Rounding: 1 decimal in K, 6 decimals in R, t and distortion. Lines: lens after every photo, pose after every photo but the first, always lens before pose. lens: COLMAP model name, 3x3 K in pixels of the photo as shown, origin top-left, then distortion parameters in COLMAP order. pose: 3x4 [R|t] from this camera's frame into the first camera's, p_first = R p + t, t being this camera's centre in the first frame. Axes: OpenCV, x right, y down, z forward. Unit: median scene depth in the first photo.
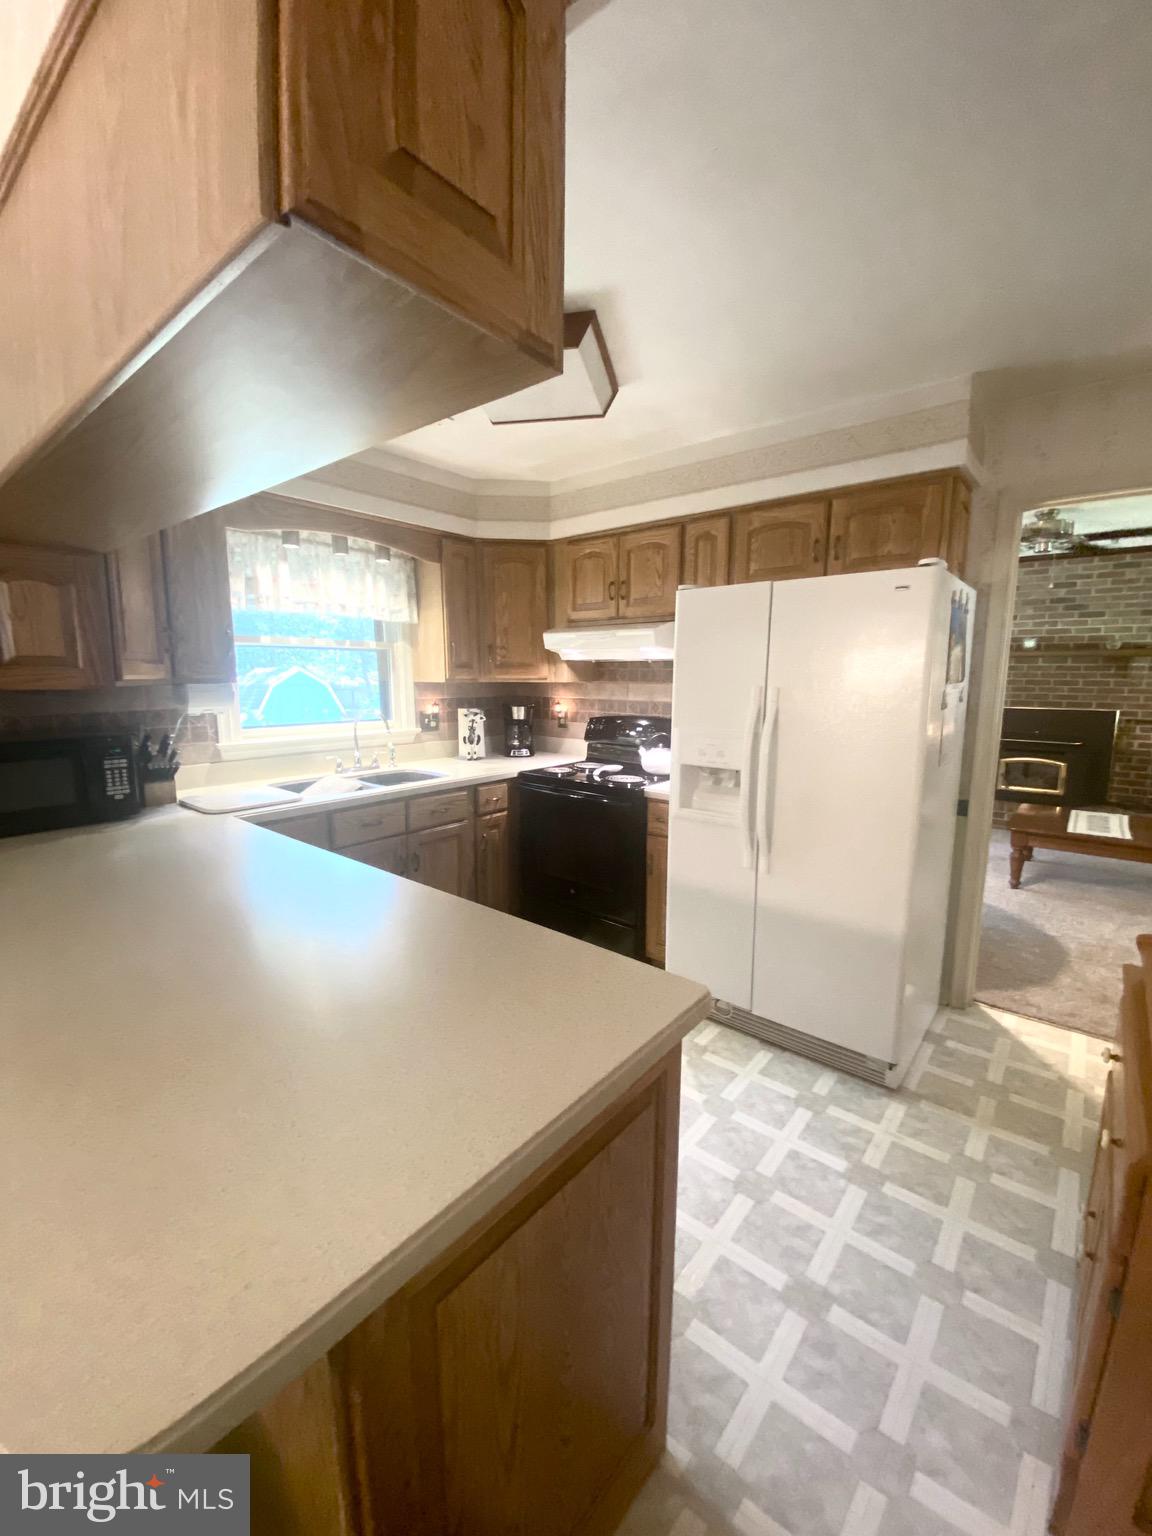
lens RADIAL K [[628.6, 0, 576.2], [0, 628.6, 784.0], [0, 0, 1]] dist [0.035610, -0.023337]
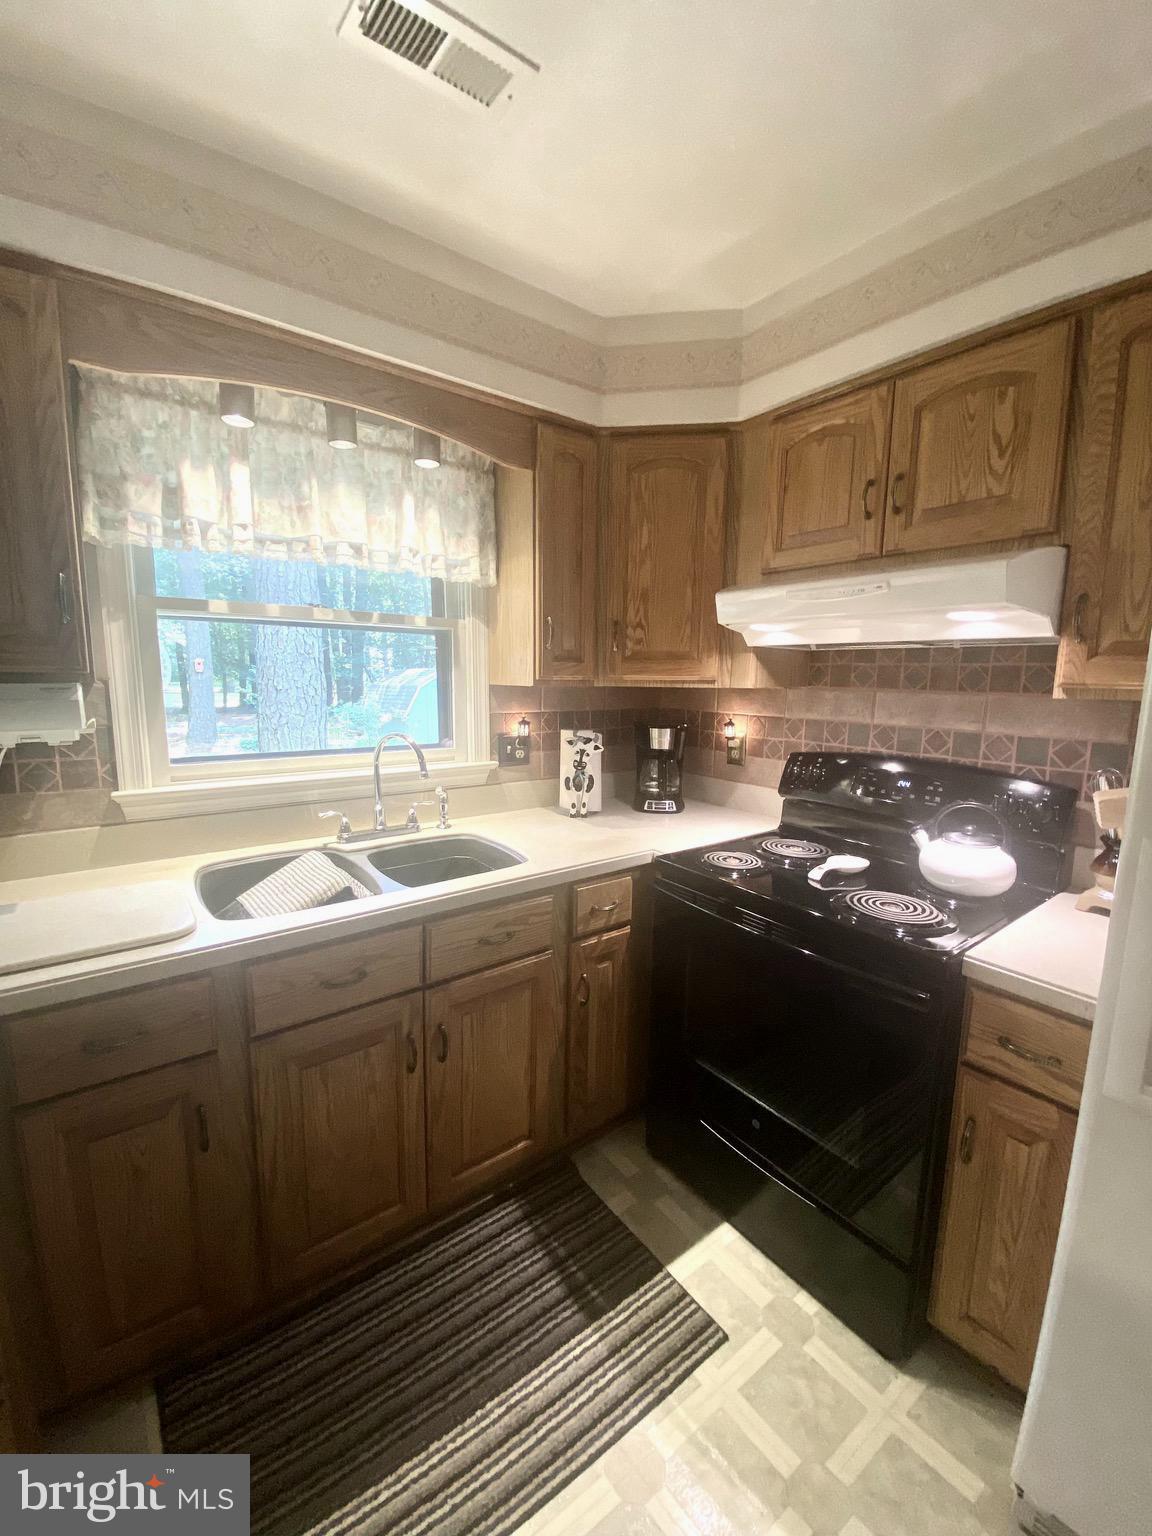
lens RADIAL K [[628.6, 0, 576.2], [0, 628.6, 784.0], [0, 0, 1]] dist [0.035610, -0.023337]
pose [[0.974450, 0.047593, -0.219505, -0.041661], [-0.048473, 0.998824, 0.001378, -0.075307], [0.219313, 0.009297, 0.975610, 0.452781]]
